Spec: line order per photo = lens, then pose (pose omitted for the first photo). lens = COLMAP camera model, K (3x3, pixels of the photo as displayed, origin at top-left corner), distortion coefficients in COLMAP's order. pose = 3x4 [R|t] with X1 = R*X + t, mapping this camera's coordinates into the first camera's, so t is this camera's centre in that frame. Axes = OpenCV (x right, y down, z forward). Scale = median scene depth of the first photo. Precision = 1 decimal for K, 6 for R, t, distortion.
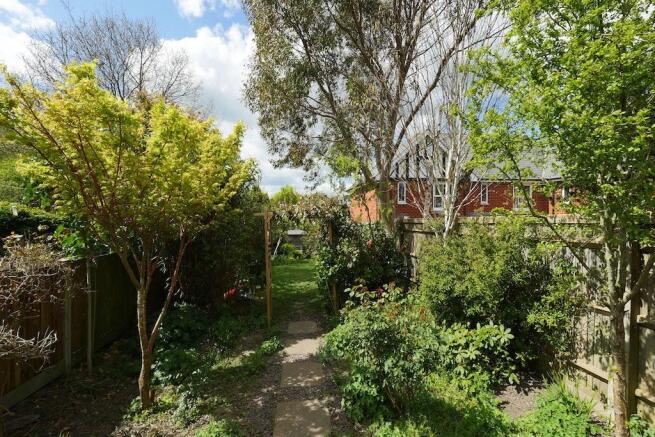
lens RADIAL K [[281.7, 0, 328.1], [0, 281.7, 217.4], [0, 0, 1]] dist [0.000240, 0.000081]
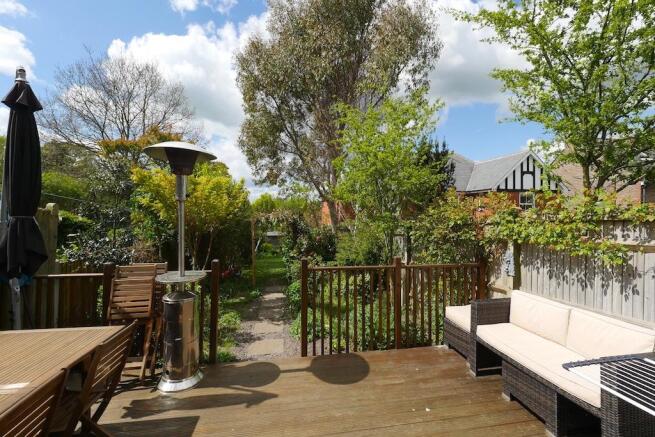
lens RADIAL K [[281.7, 0, 326.4], [0, 281.7, 214.2], [0, 0, 1]] dist [0.000240, 0.000081]
pose [[0.997922, -0.000801, 0.064427, 0.066680], [0.001992, 0.999829, -0.018412, -0.008635], [-0.064401, 0.018502, 0.997753, -0.419393]]
